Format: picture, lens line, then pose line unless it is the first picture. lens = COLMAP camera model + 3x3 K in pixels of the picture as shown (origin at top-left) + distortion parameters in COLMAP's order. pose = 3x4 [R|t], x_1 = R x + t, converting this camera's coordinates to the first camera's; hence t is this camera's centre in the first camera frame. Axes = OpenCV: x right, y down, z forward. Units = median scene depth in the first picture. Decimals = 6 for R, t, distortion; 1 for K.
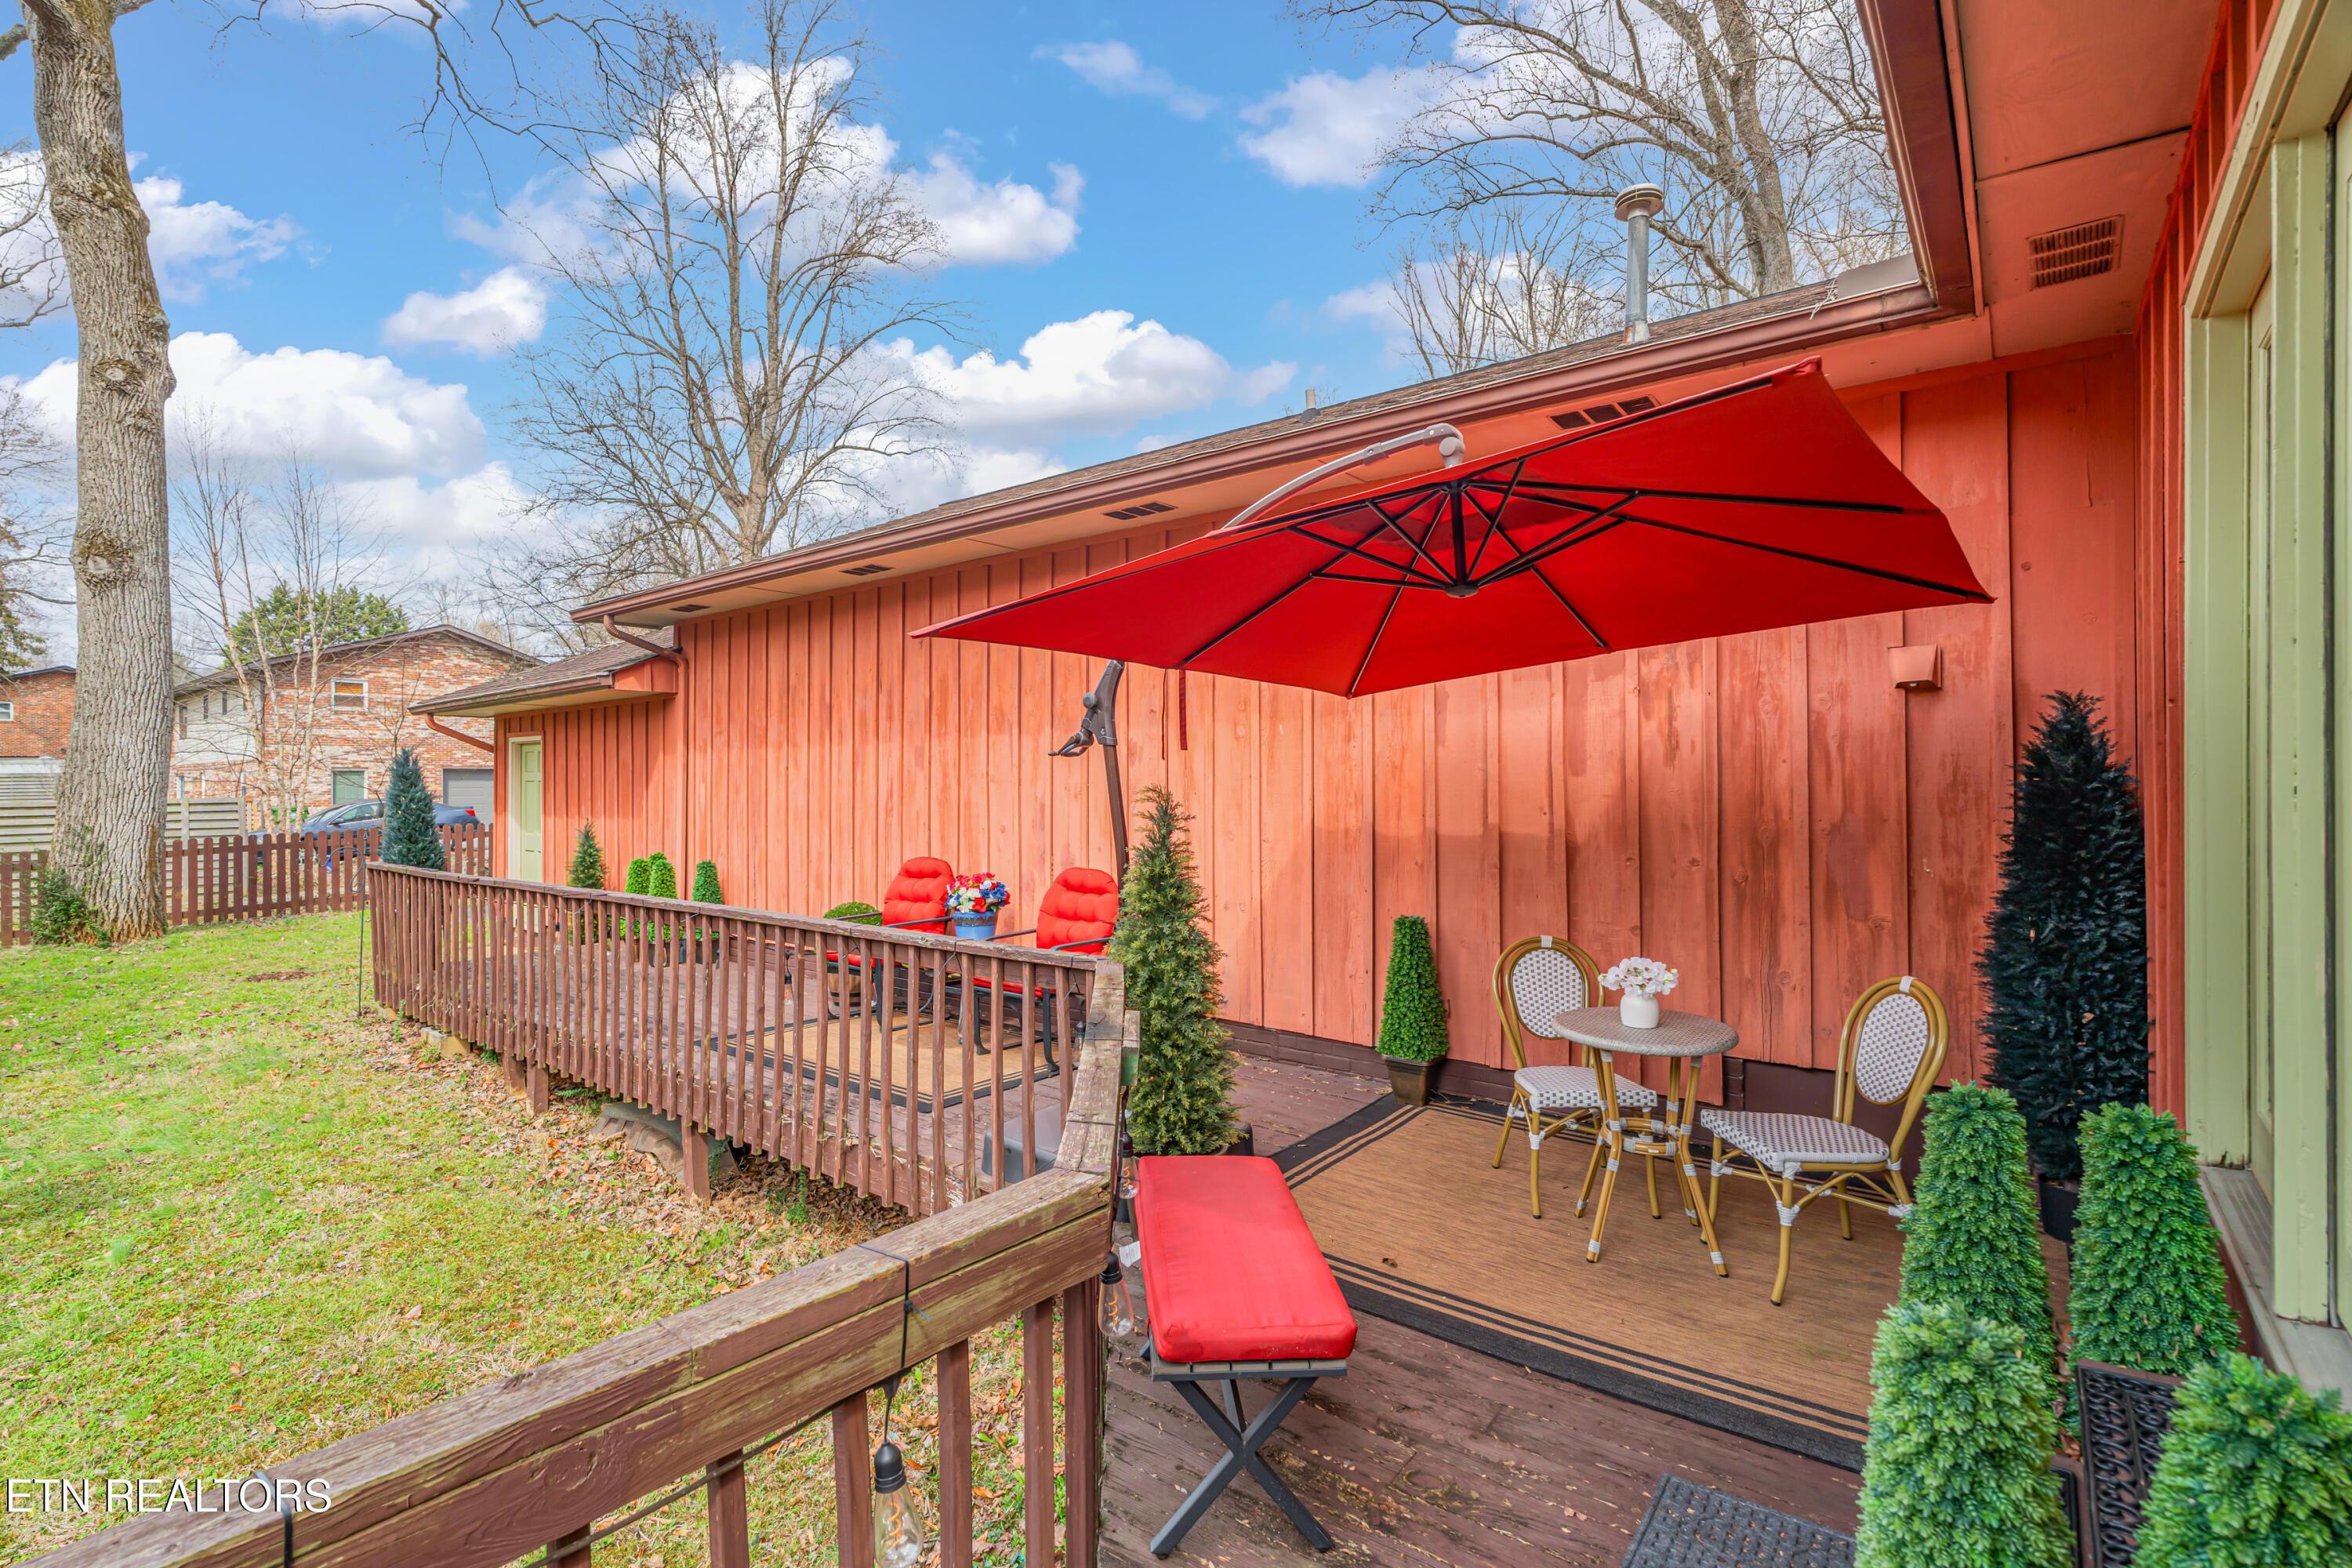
lens RADIAL K [[1092.3, 0, 1183.0], [0, 1092.3, 779.2], [0, 0, 1]] dist [-0.004834, 0.002485]
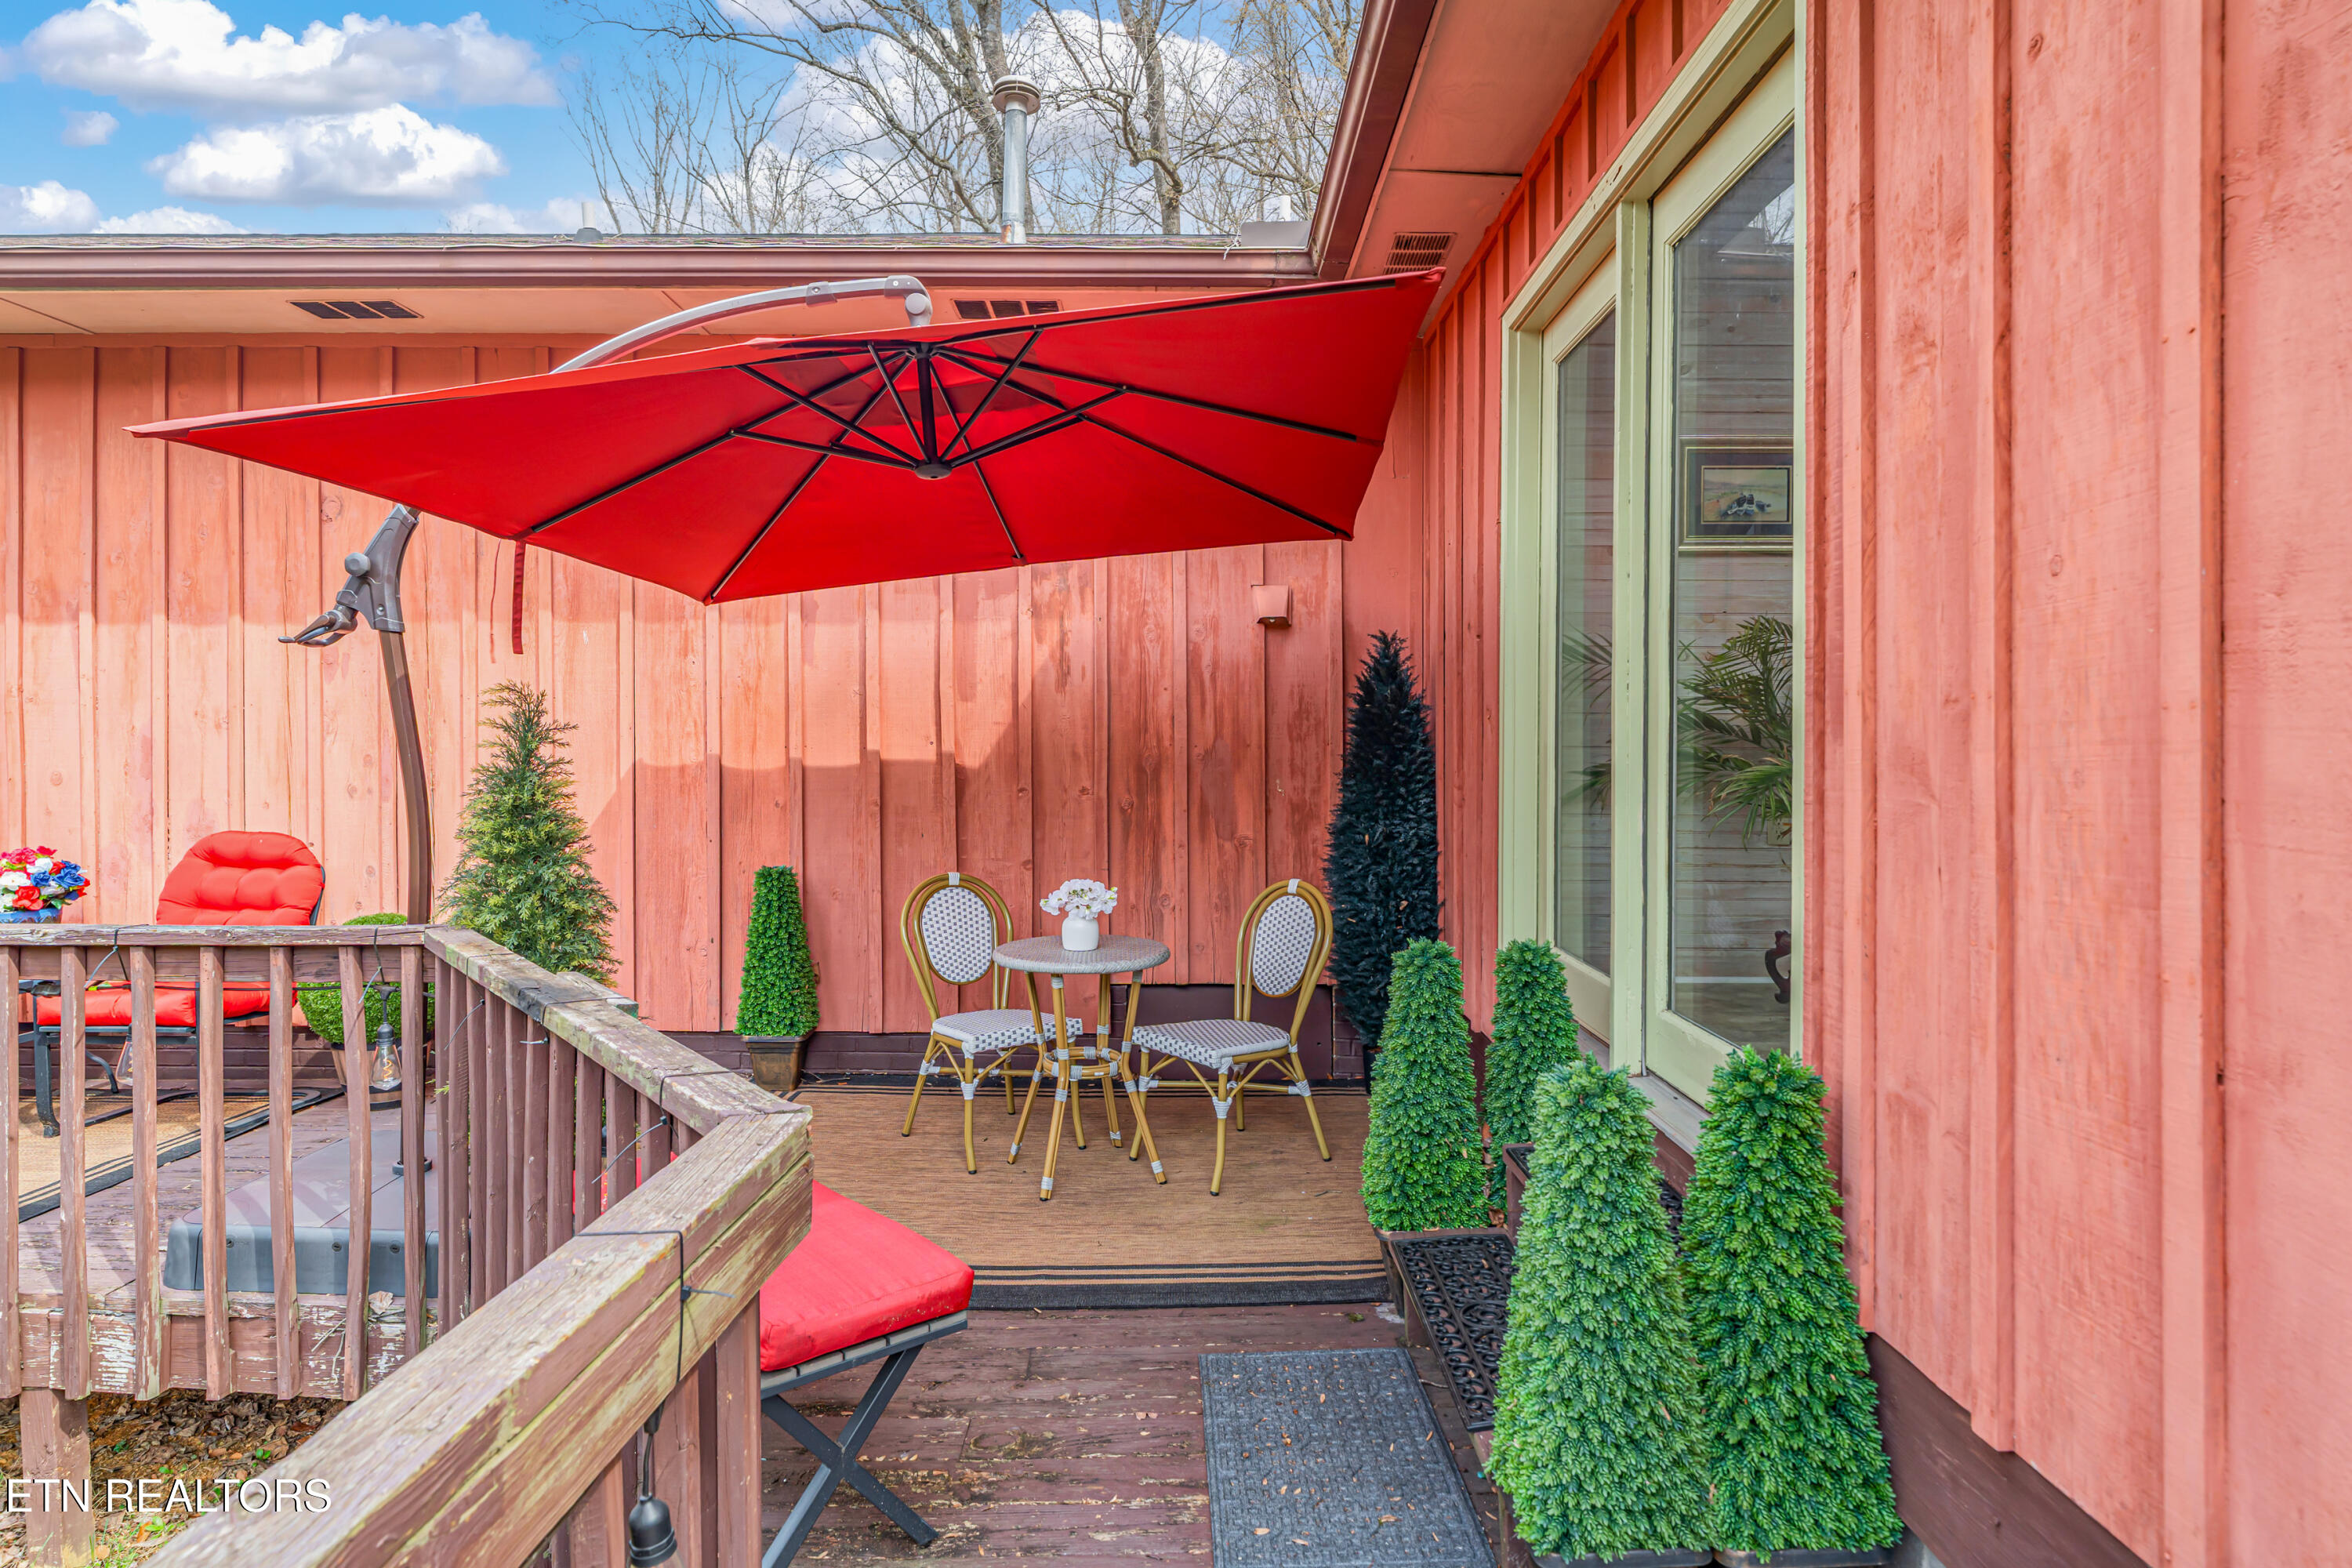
lens RADIAL K [[1280.6, 0, 1178.8], [0, 1280.6, 773.2], [0, 0, 1]] dist [-0.007054, 0.001607]
pose [[0.776552, -0.003470, 0.630043, -0.193940], [-0.004431, 0.999930, 0.010968, 0.048509], [-0.630037, -0.011309, 0.776482, 0.055561]]
